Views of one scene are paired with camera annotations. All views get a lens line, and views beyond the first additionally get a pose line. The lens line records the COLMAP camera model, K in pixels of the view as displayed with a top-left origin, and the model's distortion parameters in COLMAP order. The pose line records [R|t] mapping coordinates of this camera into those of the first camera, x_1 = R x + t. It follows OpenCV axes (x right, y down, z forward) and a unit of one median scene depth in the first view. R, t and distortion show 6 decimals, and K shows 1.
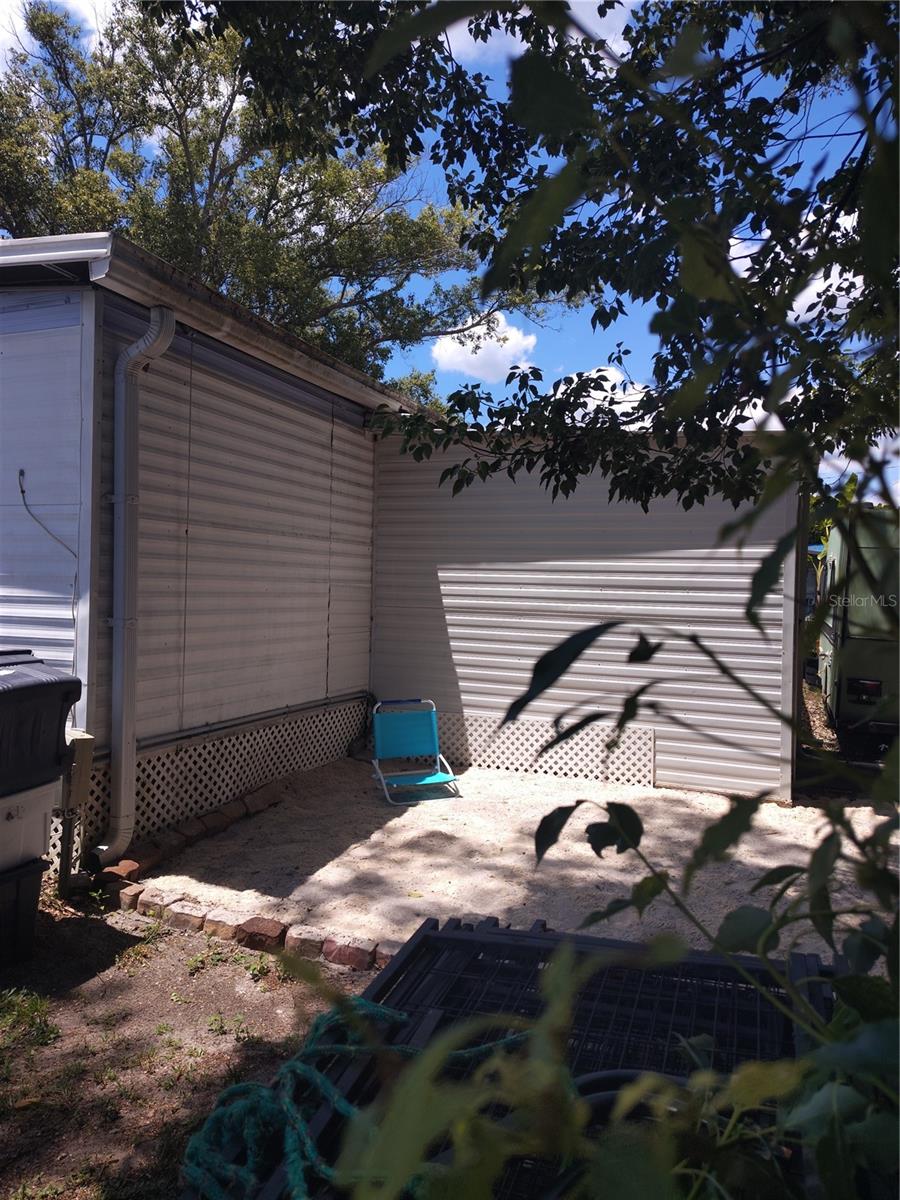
lens RADIAL K [[841.6, 0, 450.0], [0, 841.6, 600.0], [0, 0, 1]] dist [0.051371, -0.056836]
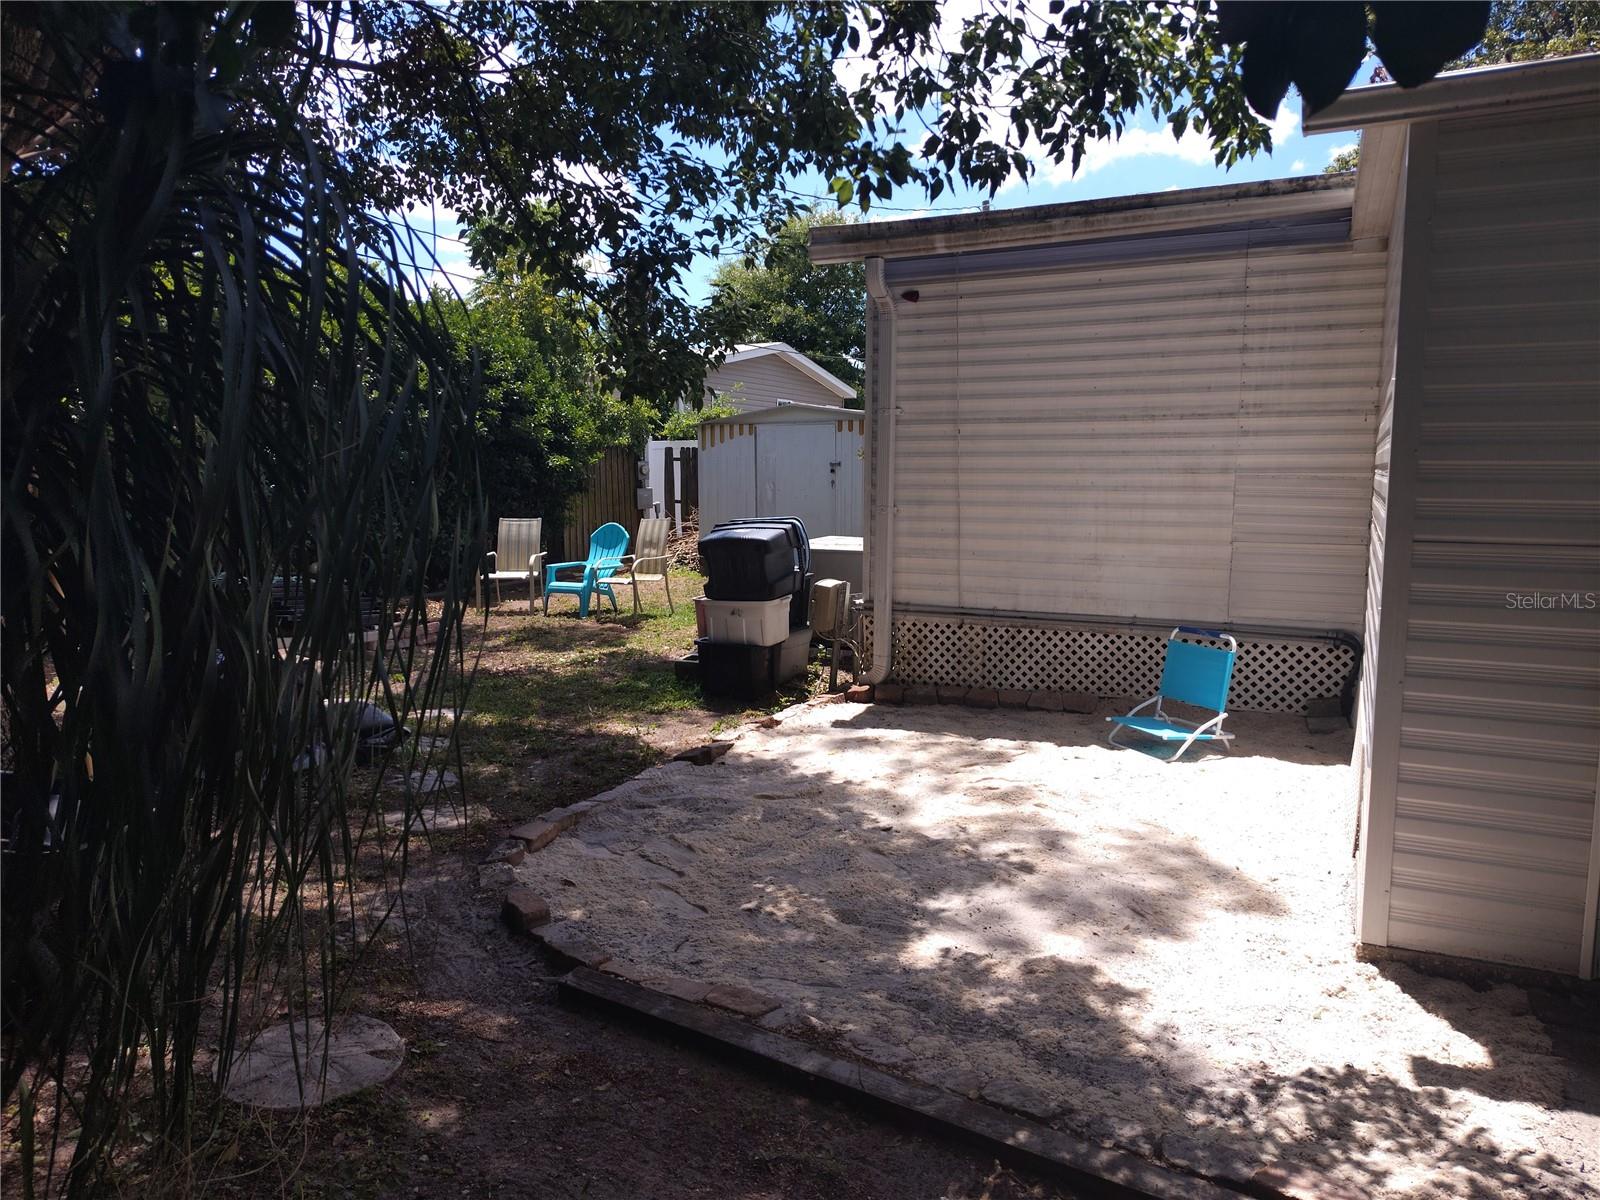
lens RADIAL K [[1122.1, 0, 794.7], [0, 1122.1, 596.7], [0, 0, 1]] dist [0.051371, -0.056836]
pose [[-0.094535, 0.098069, -0.990679, 1.071698], [-0.012124, 0.994949, 0.099648, -0.007148], [0.995448, 0.021431, -0.092868, 0.819450]]
